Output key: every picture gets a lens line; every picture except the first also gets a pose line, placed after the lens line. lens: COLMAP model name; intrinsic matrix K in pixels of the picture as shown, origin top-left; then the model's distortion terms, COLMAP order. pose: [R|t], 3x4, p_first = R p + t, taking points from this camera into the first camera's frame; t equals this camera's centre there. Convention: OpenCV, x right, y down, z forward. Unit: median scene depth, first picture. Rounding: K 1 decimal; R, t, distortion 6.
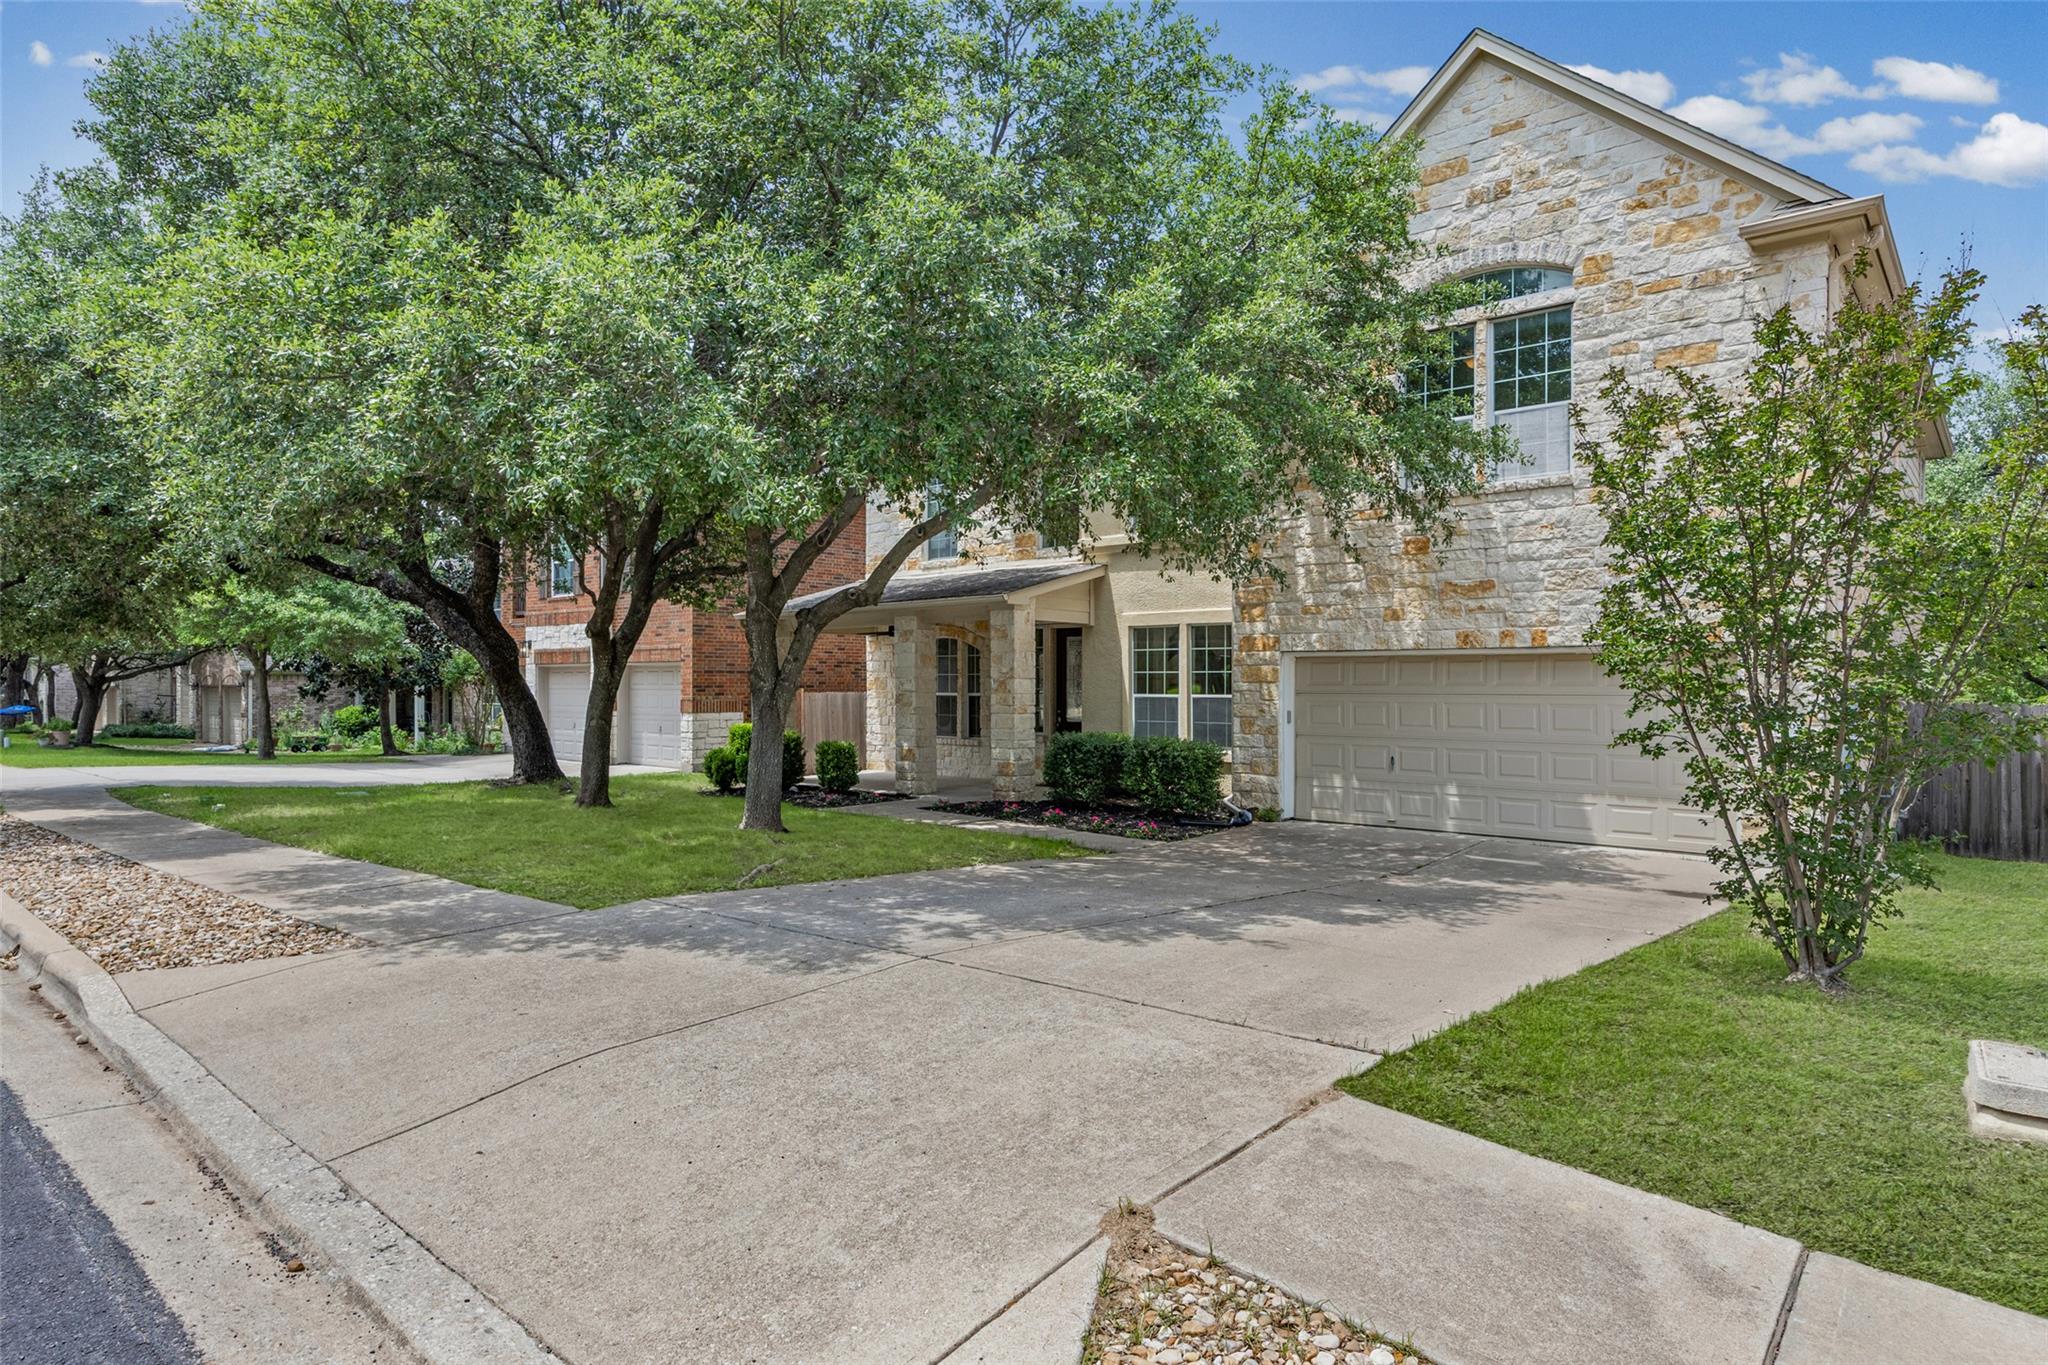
lens RADIAL K [[1139.2, 0, 1021.8], [0, 1139.2, 680.3], [0, 0, 1]] dist [-0.004354, 0.000293]
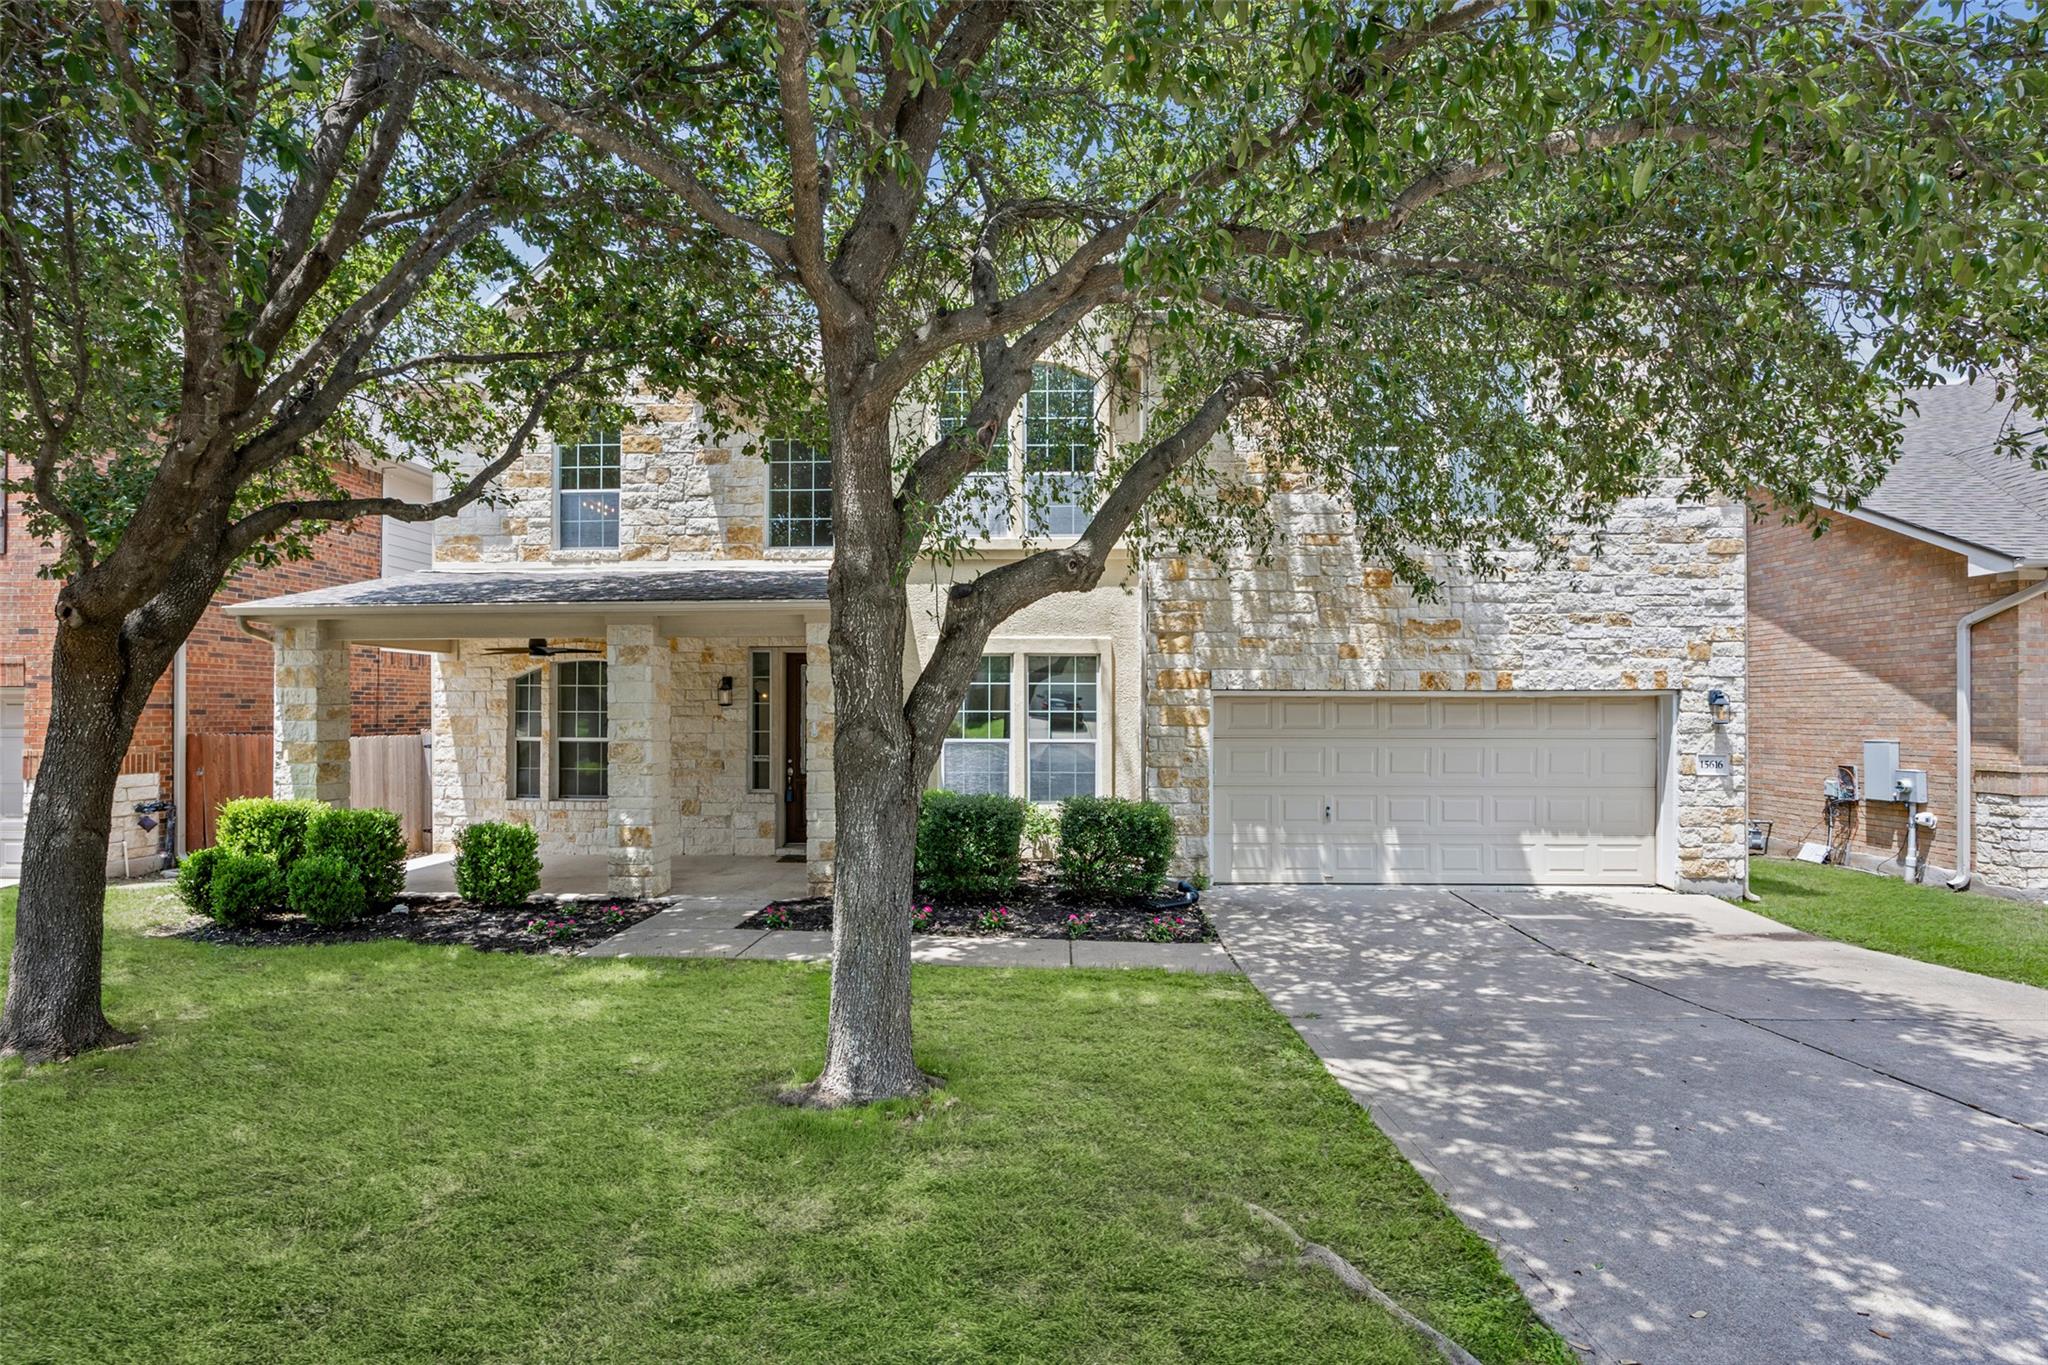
lens RADIAL K [[955.9, 0, 1024.7], [0, 955.9, 696.4], [0, 0, 1]] dist [-0.003505, -0.000020]
pose [[0.767350, 0.012686, 0.641102, -0.366833], [-0.002743, 0.999860, -0.016503, -0.008491], [-0.641222, 0.010905, 0.767278, 0.582796]]
